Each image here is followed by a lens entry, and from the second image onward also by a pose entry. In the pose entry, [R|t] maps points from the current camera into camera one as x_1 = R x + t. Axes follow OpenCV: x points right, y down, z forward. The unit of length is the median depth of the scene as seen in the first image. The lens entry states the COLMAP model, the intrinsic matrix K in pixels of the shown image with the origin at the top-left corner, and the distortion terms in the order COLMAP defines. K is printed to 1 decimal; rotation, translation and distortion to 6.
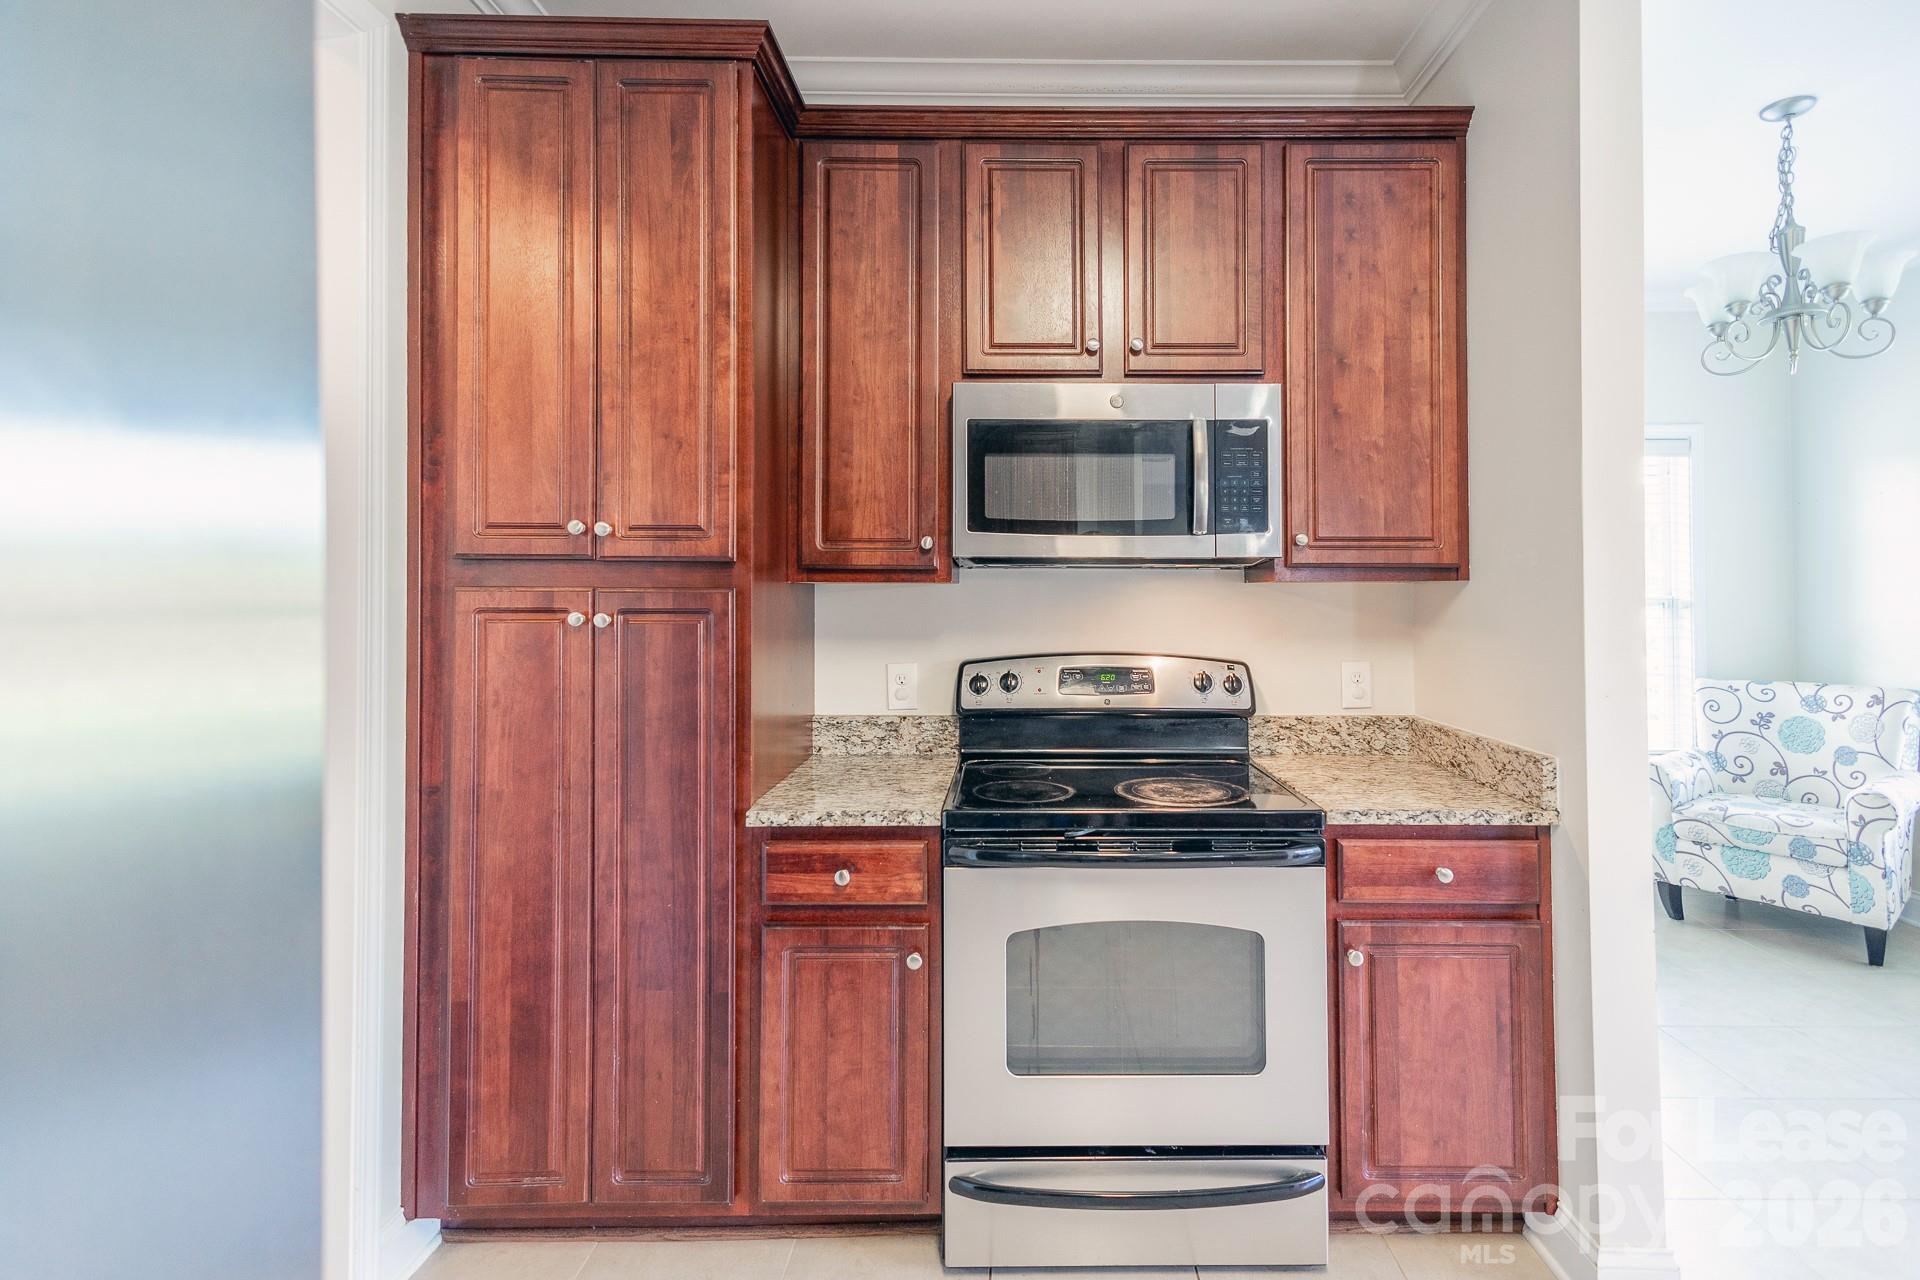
lens RADIAL K [[956.8, 0, 1058.7], [0, 956.8, 571.0], [0, 0, 1]] dist [0.019439, -0.001252]
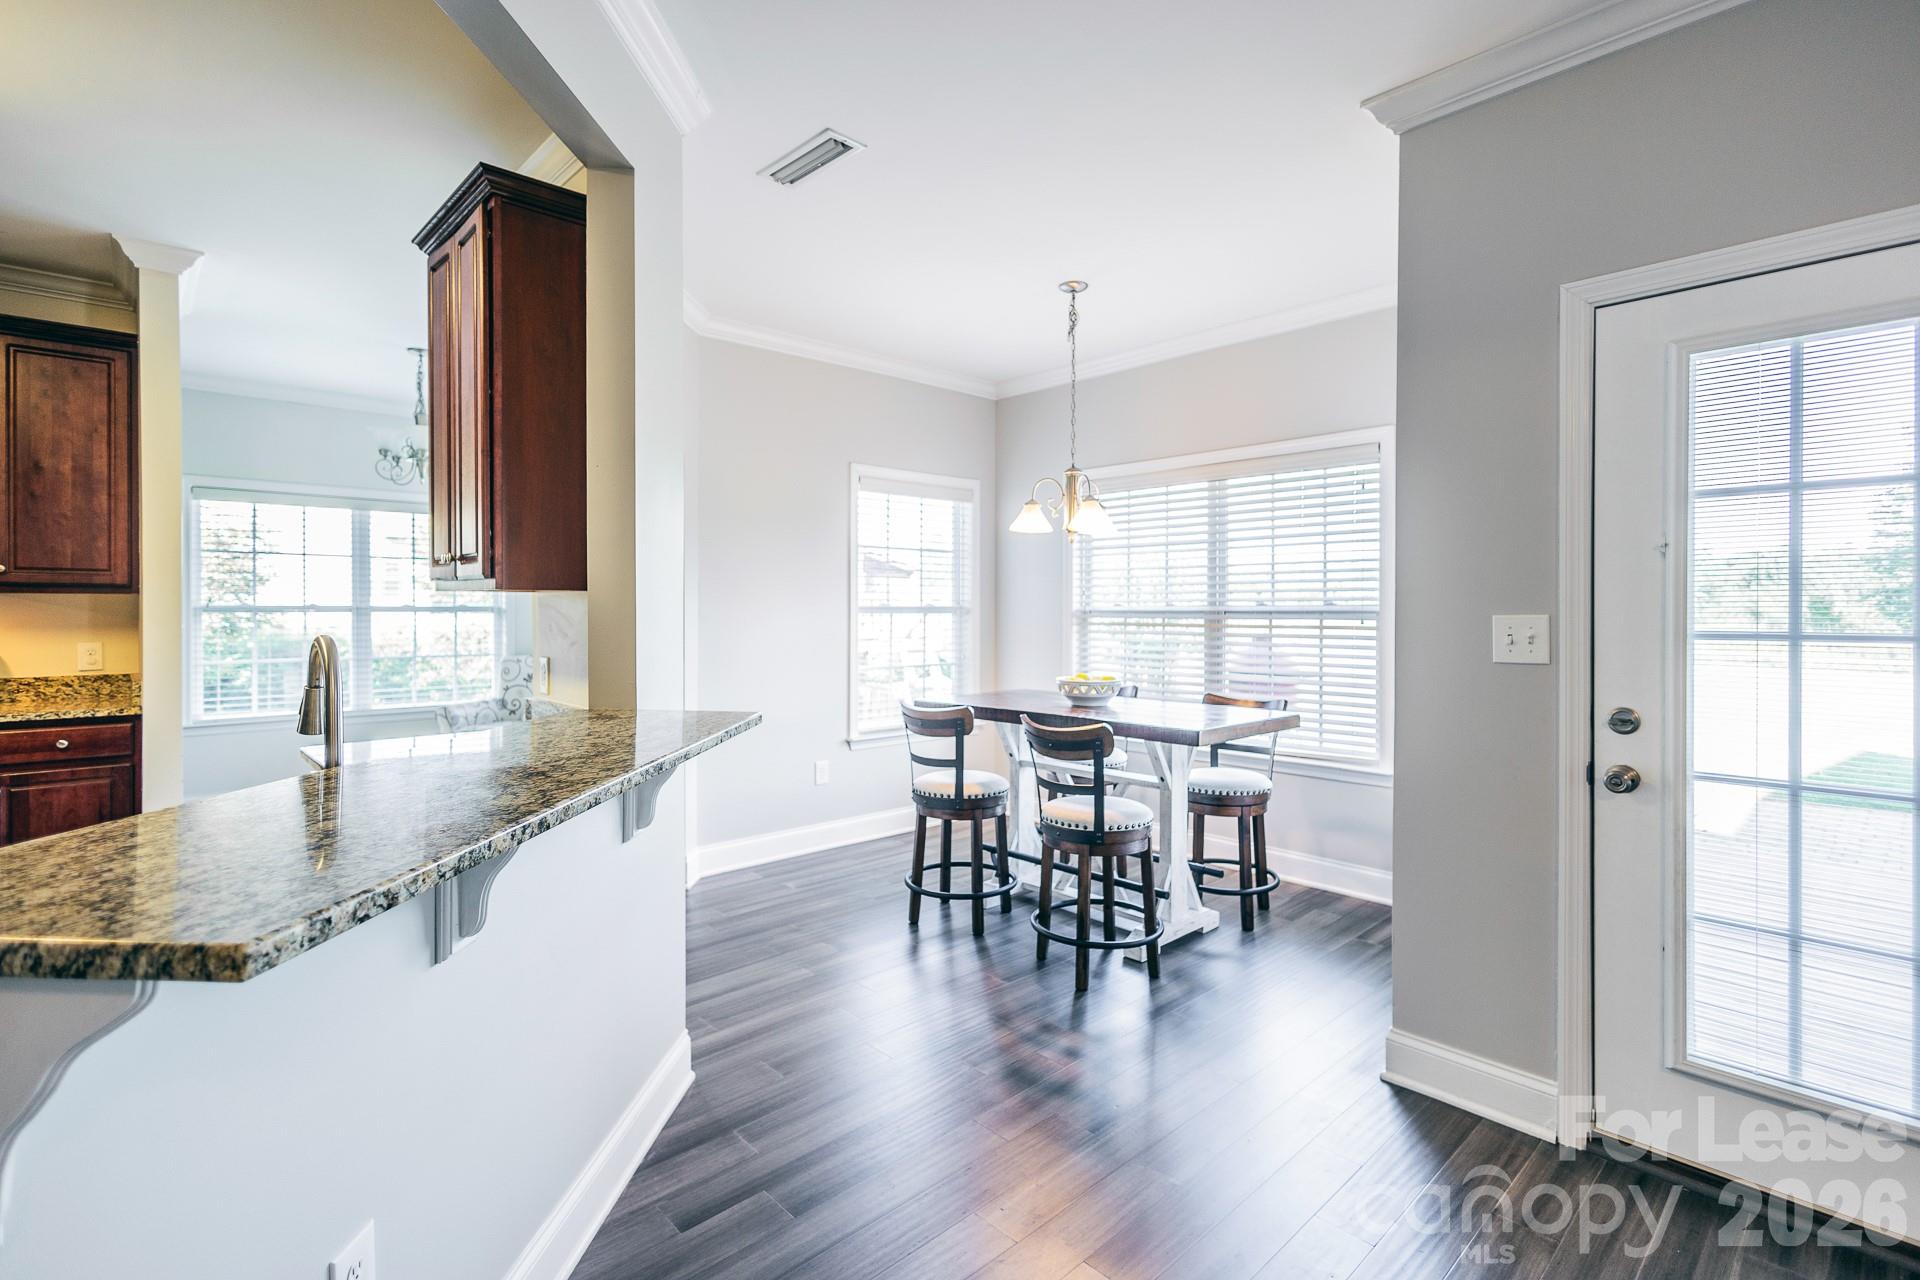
lens RADIAL K [[873.9, 0, 985.5], [0, 873.9, 614.3], [0, 0, 1]] dist [-0.014218, -0.000105]
pose [[0.734273, -0.004551, 0.678839, 0.475821], [-0.014009, 0.999663, 0.021855, -0.008878], [-0.678709, -0.025558, 0.733962, -1.235415]]
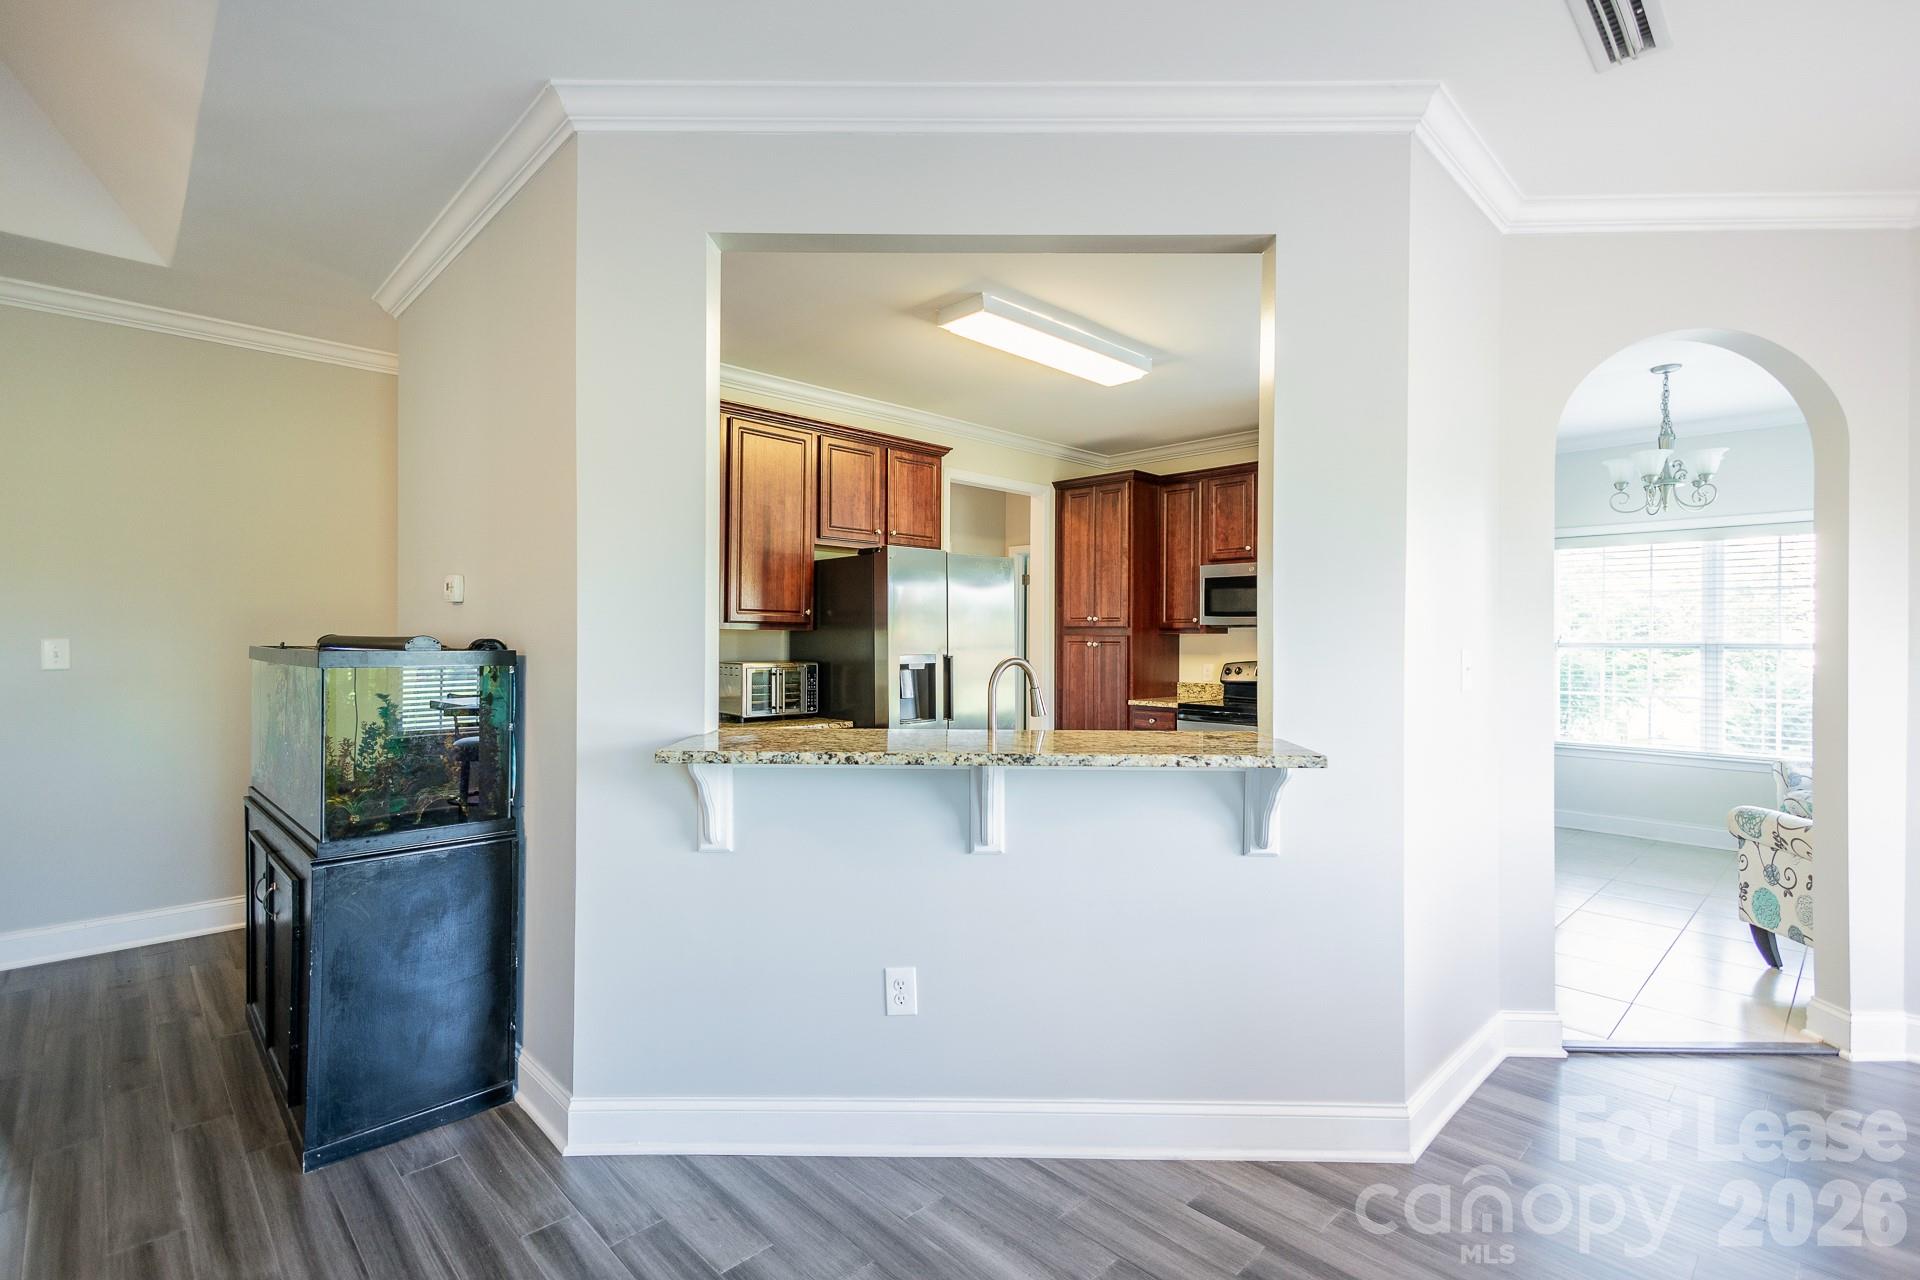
lens RADIAL K [[903.3, 0, 981.1], [0, 903.3, 634.7], [0, 0, 1]] dist [0.009070, -0.001283]
pose [[0.689646, -0.001294, -0.724146, 1.293504], [0.011421, 0.999893, 0.009089, -0.016472], [0.724057, -0.014538, 0.689587, -1.262481]]
